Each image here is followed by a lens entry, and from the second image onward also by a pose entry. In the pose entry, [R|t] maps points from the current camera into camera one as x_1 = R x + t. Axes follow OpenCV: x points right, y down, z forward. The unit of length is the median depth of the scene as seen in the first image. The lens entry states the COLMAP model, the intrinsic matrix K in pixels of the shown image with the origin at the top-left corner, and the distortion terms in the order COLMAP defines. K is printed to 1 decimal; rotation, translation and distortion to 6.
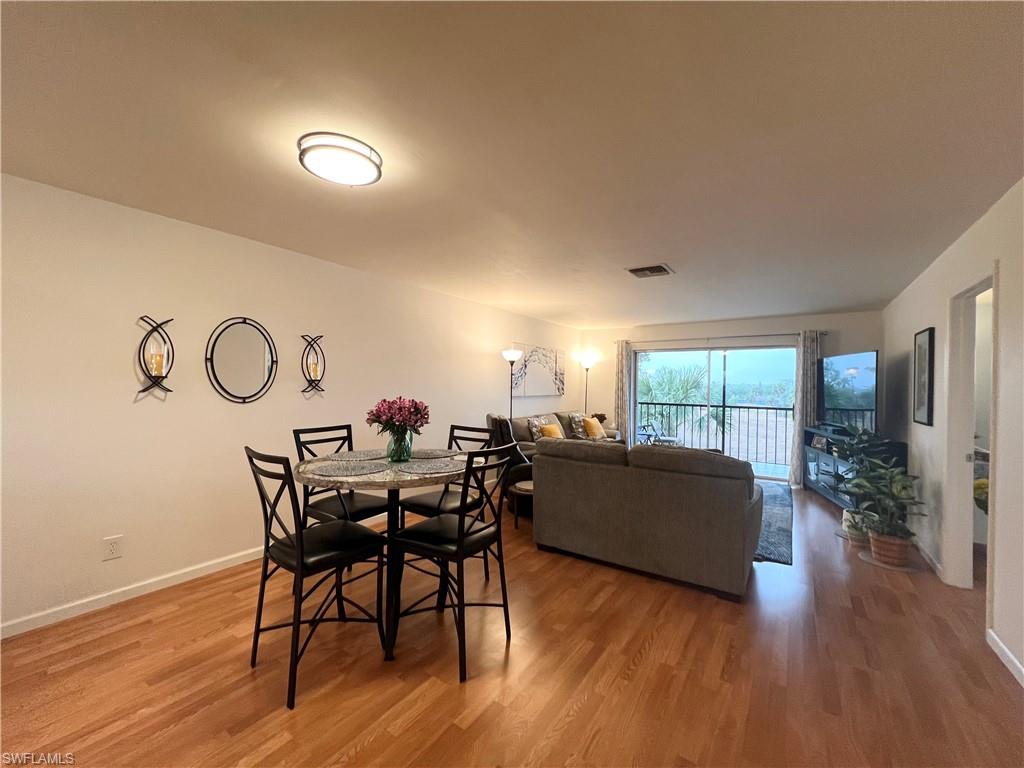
lens RADIAL K [[410.8, 0, 510.2], [0, 410.8, 383.8], [0, 0, 1]] dist [0.001051, -0.000012]
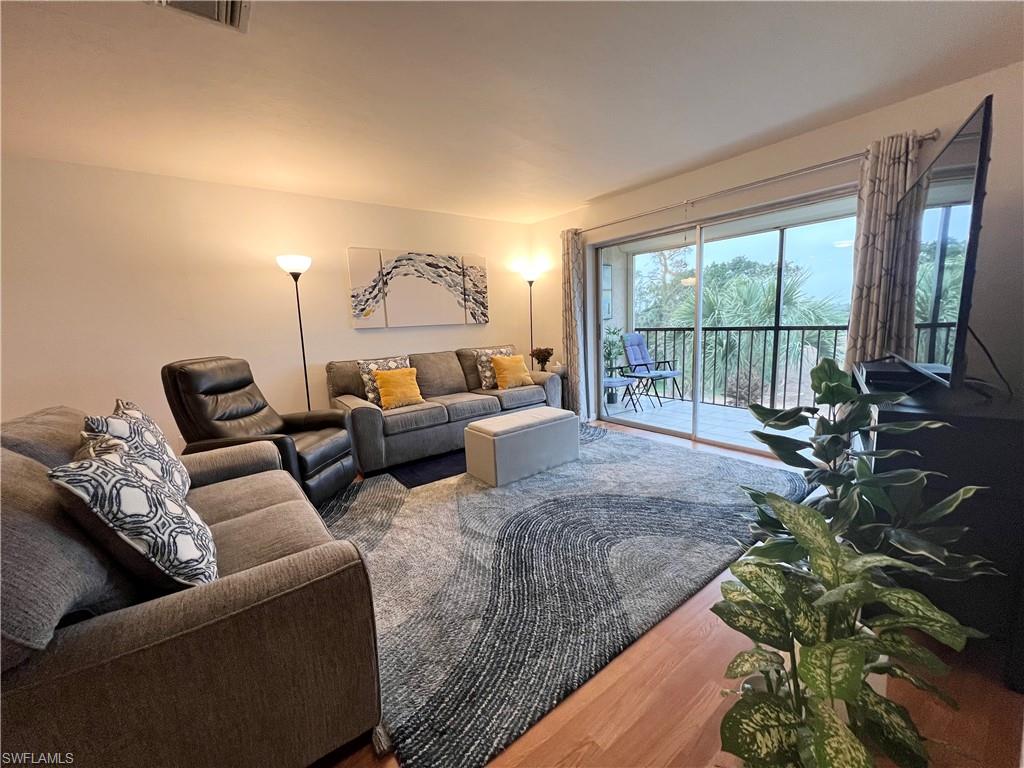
lens RADIAL K [[410.8, 0, 513.2], [0, 410.8, 381.9], [0, 0, 1]] dist [0.001051, -0.000012]
pose [[0.952840, -0.010788, -0.303281, 0.393292], [0.056140, 0.988385, 0.141222, 0.031096], [0.298235, -0.151589, 0.942378, 0.358625]]
